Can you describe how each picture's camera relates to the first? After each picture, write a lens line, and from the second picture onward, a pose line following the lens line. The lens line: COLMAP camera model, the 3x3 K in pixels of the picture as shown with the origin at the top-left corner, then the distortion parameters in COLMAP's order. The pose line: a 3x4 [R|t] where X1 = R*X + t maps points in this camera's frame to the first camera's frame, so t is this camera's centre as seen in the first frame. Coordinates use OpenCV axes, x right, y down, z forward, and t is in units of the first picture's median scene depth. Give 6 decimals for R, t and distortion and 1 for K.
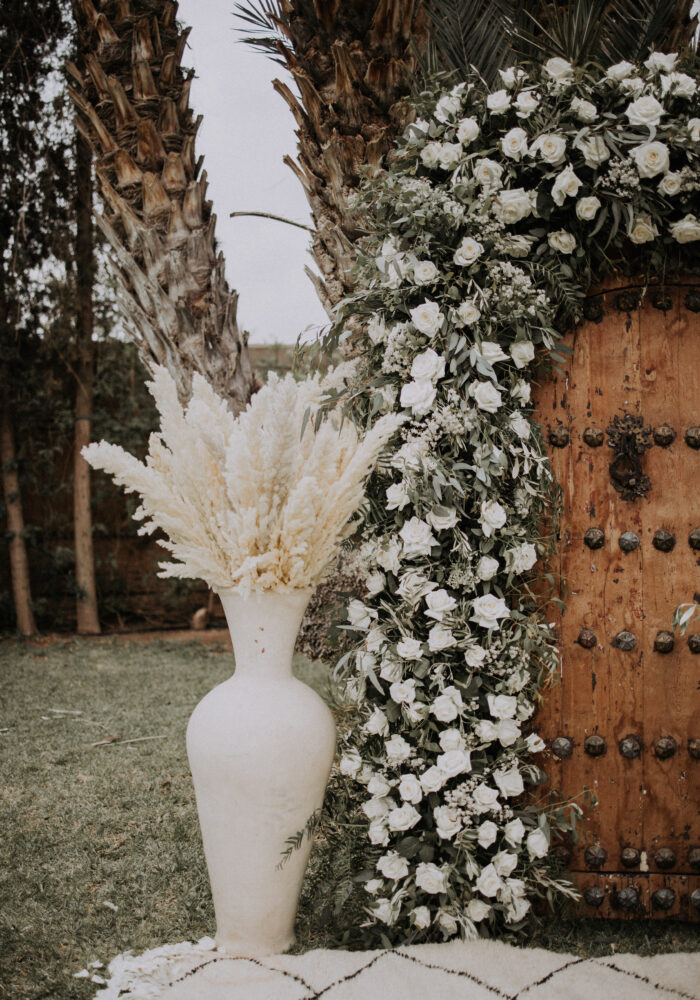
lens RADIAL K [[1050.1, 0, 337.8], [0, 1050.1, 499.7], [0, 0, 1]] dist [-0.073859, 0.021653]
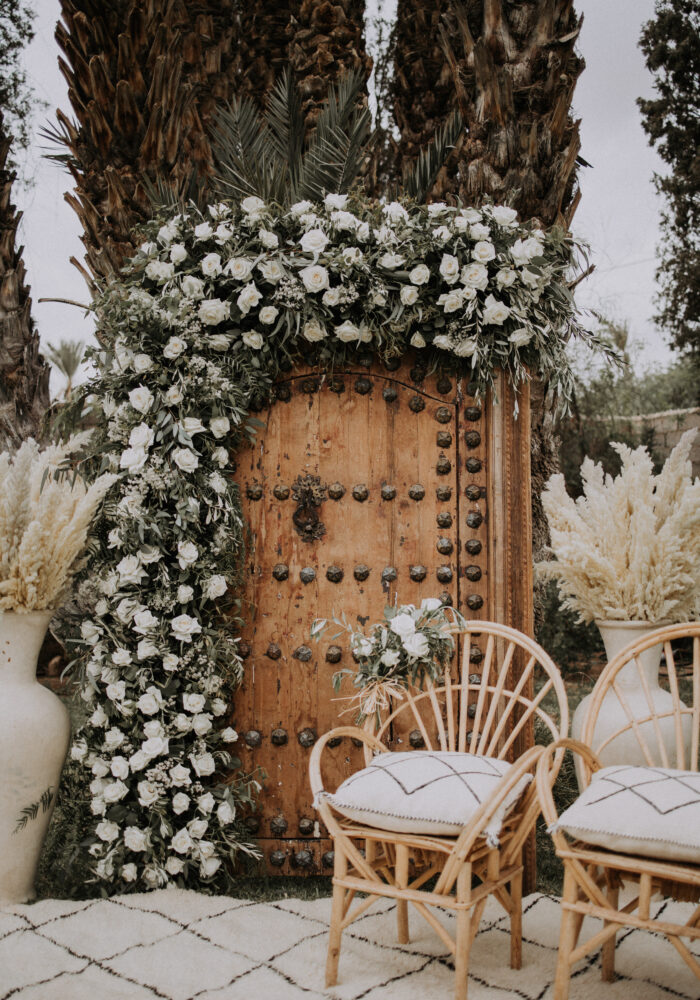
lens RADIAL K [[1060.5, 0, 333.2], [0, 1060.5, 500.6], [0, 0, 1]] dist [-0.075858, 0.017913]
pose [[0.996381, 0.005836, 0.084794, 0.206798], [-0.001278, 0.998556, -0.053709, 0.019861], [-0.084985, 0.053407, 0.994950, -0.296511]]
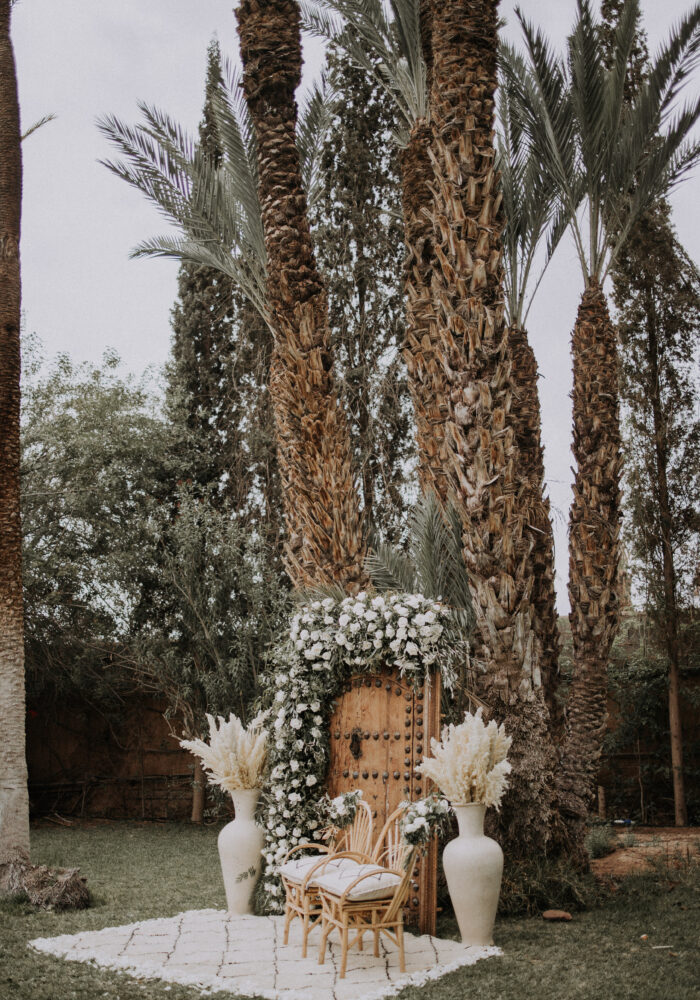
lens RADIAL K [[1081.4, 0, 363.3], [0, 1081.4, 522.9], [0, 0, 1]] dist [-0.083176, 0.023652]
pose [[0.849993, -0.104152, -0.516395, 1.857934], [0.015678, 0.984828, -0.172826, -0.123929], [0.526560, 0.138805, 0.838730, -1.455573]]
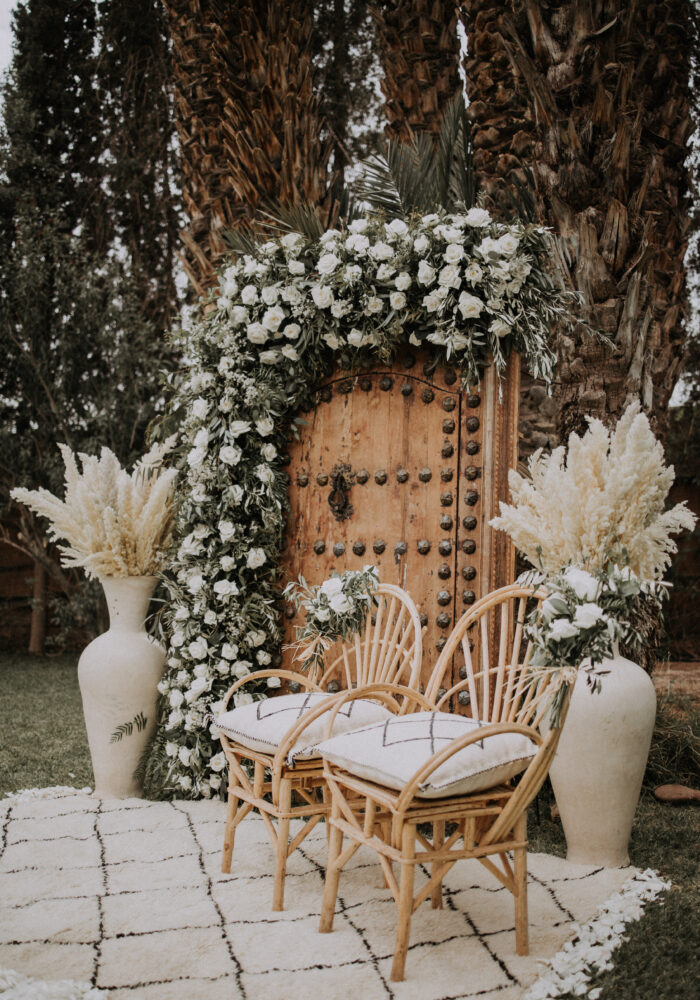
lens RADIAL K [[1025.1, 0, 347.7], [0, 1025.1, 498.2], [0, 0, 1]] dist [-0.076864, 0.035459]
pose [[0.917902, -0.021612, -0.396218, 0.895897], [-0.003604, 0.998020, -0.062786, 0.061466], [0.396791, 0.059060, 0.916007, -0.338961]]
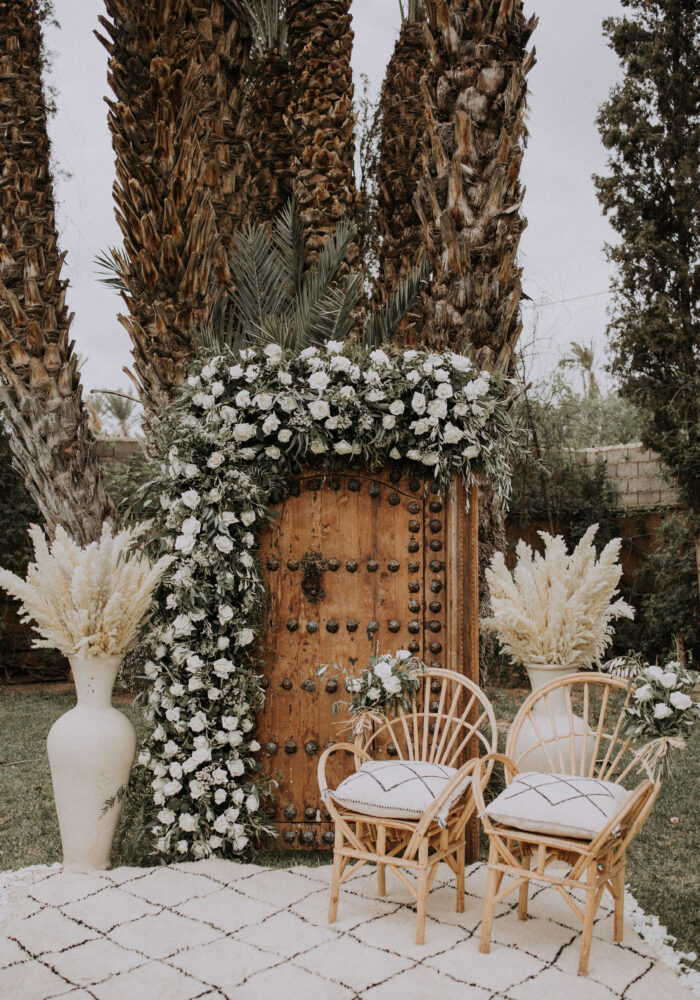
lens RADIAL K [[1024.0, 0, 330.3], [0, 1024.0, 502.5], [0, 0, 1]] dist [-0.079936, 0.036557]
pose [[0.994984, 0.011444, 0.099375, 0.144395], [-0.006337, 0.998650, -0.051563, -0.079308], [-0.099831, 0.050674, 0.993713, -0.695763]]
